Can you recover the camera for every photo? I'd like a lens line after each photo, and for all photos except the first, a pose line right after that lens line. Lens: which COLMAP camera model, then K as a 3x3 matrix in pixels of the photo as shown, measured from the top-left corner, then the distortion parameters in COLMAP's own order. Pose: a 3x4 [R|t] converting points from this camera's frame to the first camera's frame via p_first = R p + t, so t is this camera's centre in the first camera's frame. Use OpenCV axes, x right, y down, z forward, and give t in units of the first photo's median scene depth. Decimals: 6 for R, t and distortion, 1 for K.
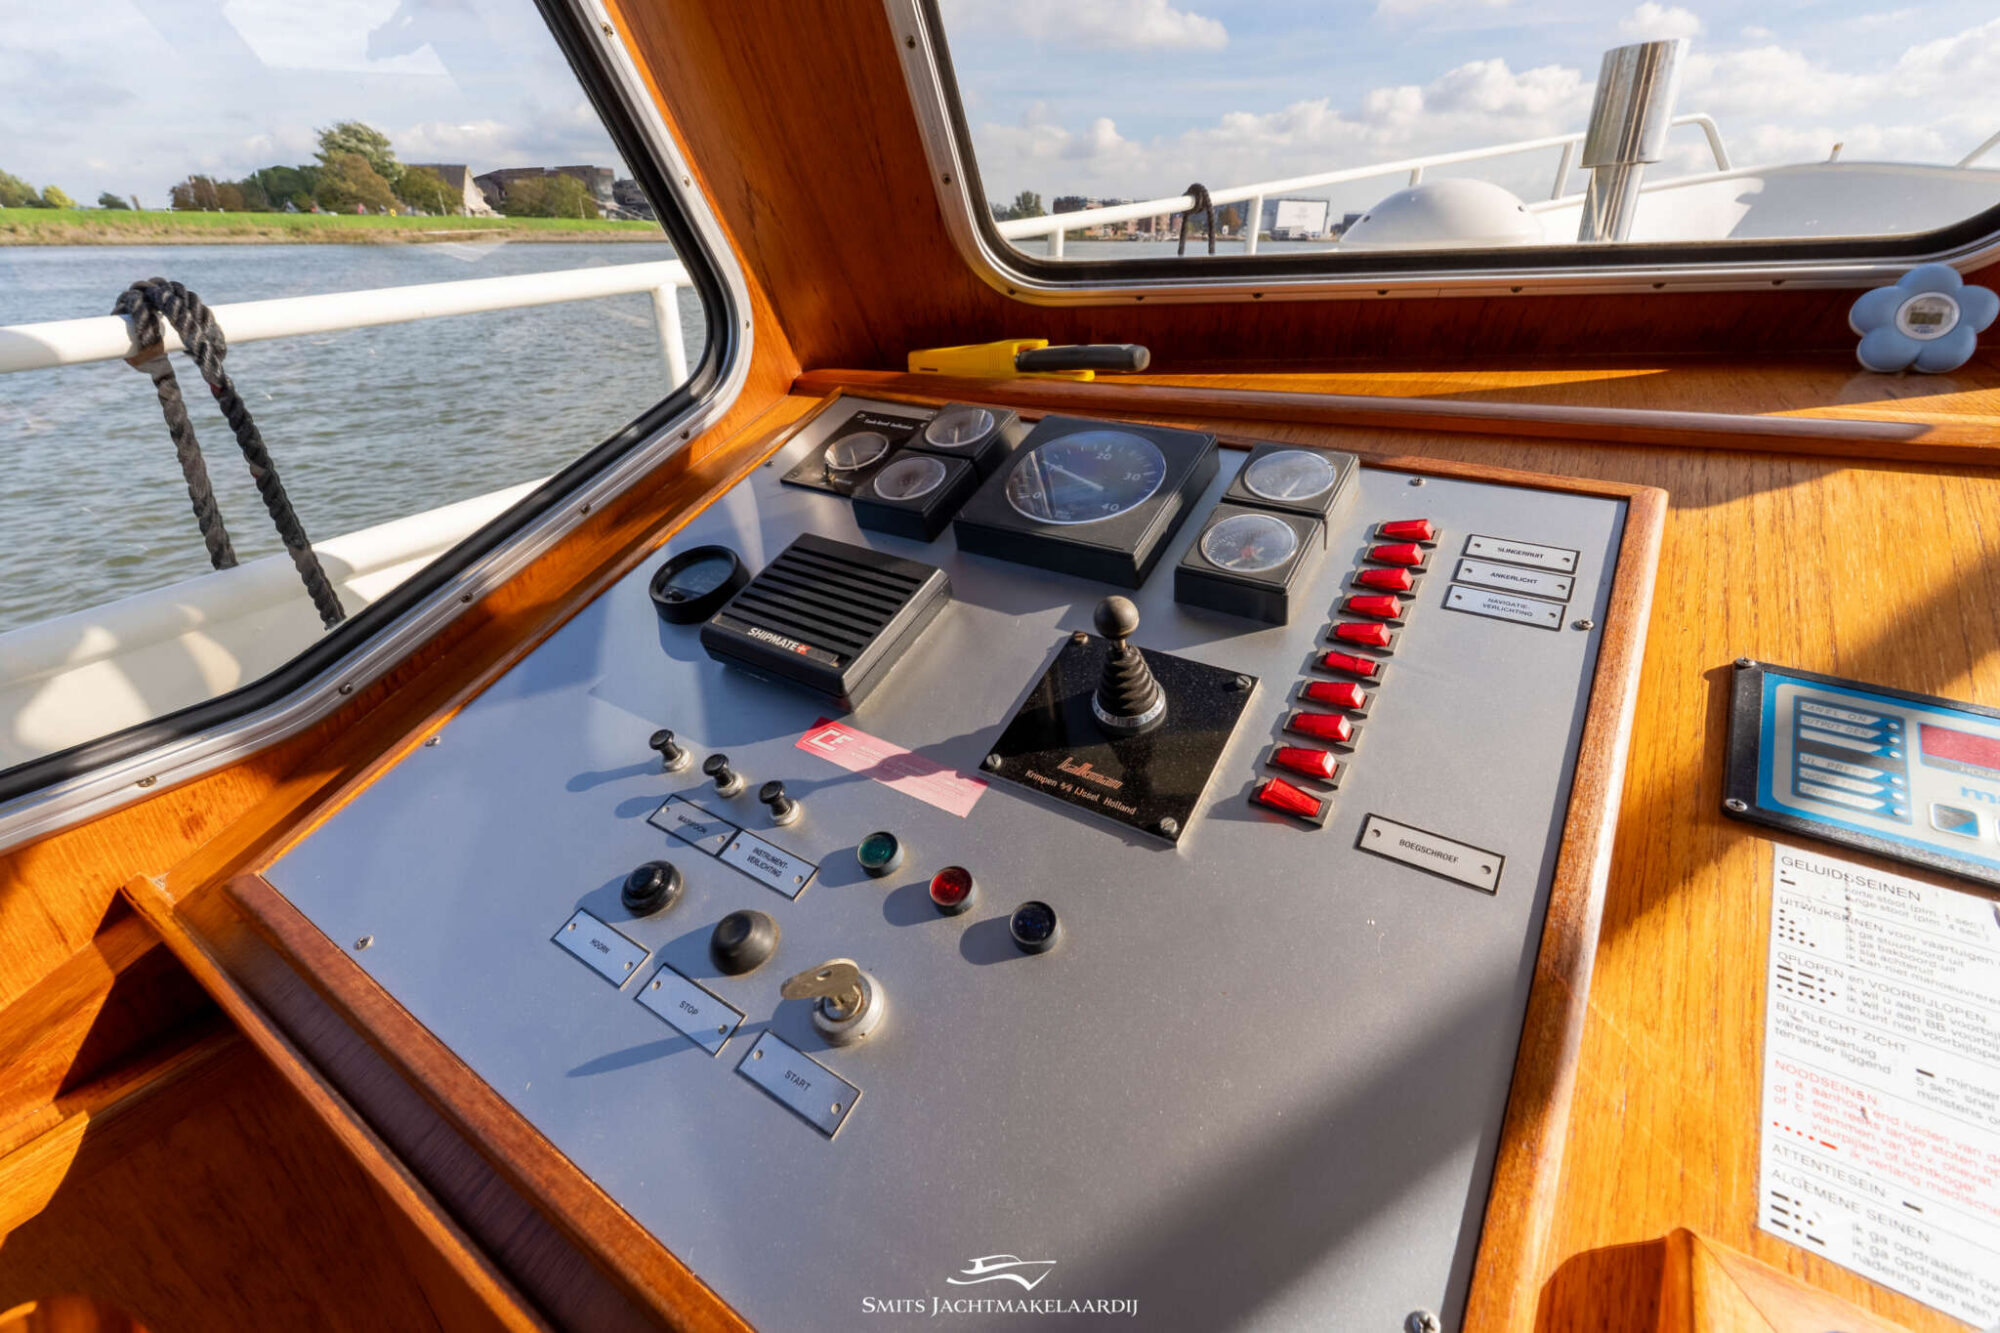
lens RADIAL K [[841.0, 0, 995.5], [0, 841.0, 668.7], [0, 0, 1]] dist [-0.003175, -0.000278]
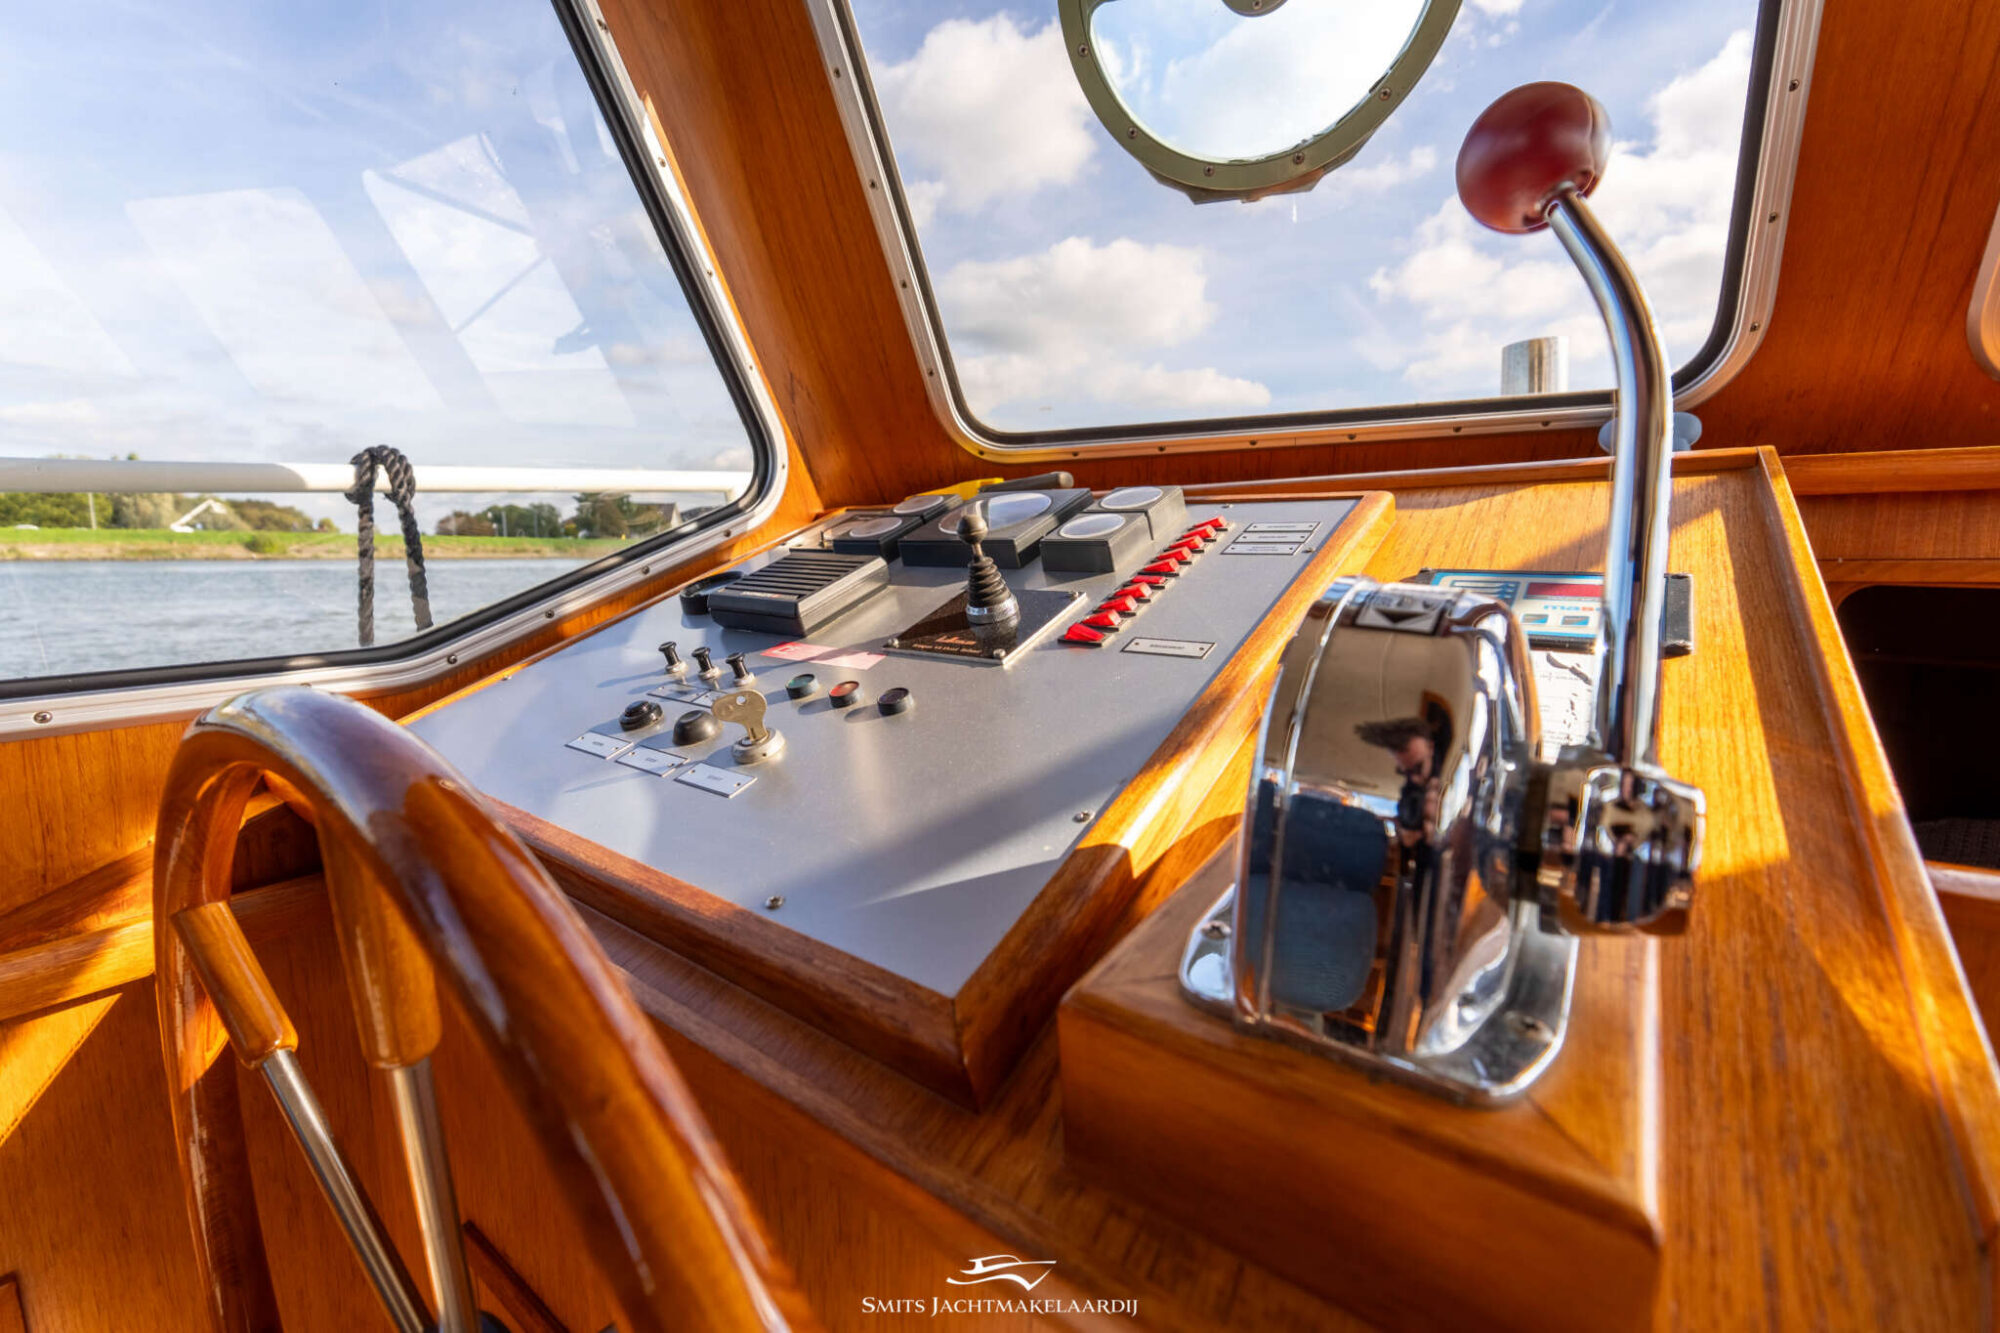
lens RADIAL K [[841.0, 0, 1001.5], [0, 841.0, 669.3], [0, 0, 1]] dist [-0.003175, -0.000278]
pose [[0.997885, 0.006784, -0.064653, 0.159909], [-0.027398, 0.945784, -0.323640, 0.356375], [0.058952, 0.324727, 0.943969, -0.178650]]
